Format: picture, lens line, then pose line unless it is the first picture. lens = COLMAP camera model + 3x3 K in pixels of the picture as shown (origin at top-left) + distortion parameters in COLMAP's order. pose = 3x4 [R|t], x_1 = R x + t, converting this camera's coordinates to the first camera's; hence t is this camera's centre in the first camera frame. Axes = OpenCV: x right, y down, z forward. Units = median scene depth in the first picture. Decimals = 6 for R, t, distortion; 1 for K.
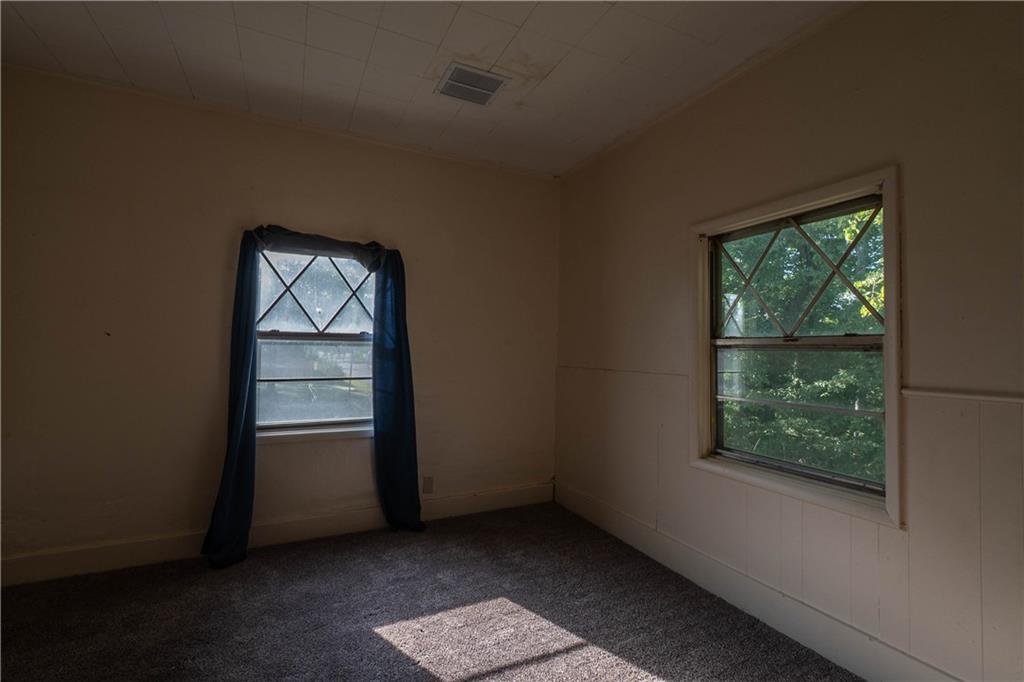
lens RADIAL K [[459.2, 0, 502.3], [0, 459.2, 334.0], [0, 0, 1]] dist [0.003873, -0.000275]
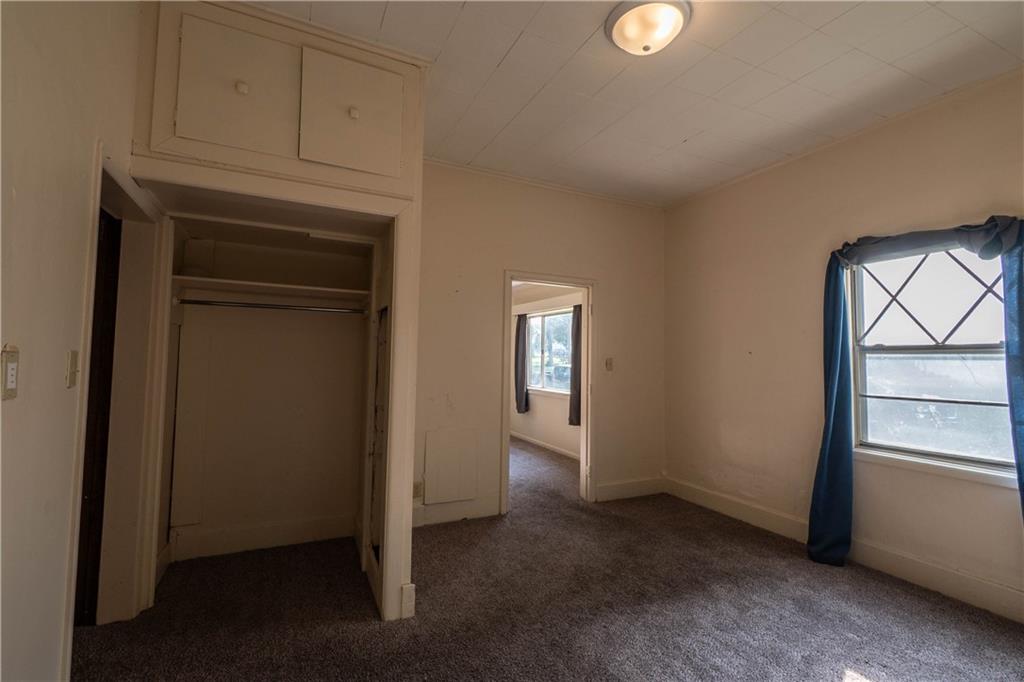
lens RADIAL K [[459.2, 0, 502.5], [0, 459.2, 341.9], [0, 0, 1]] dist [0.003873, -0.000275]
pose [[-0.016867, -0.050684, -0.998572, 0.465905], [0.020364, 0.998490, -0.051024, 0.019460], [0.999650, -0.021196, -0.015809, 0.238211]]
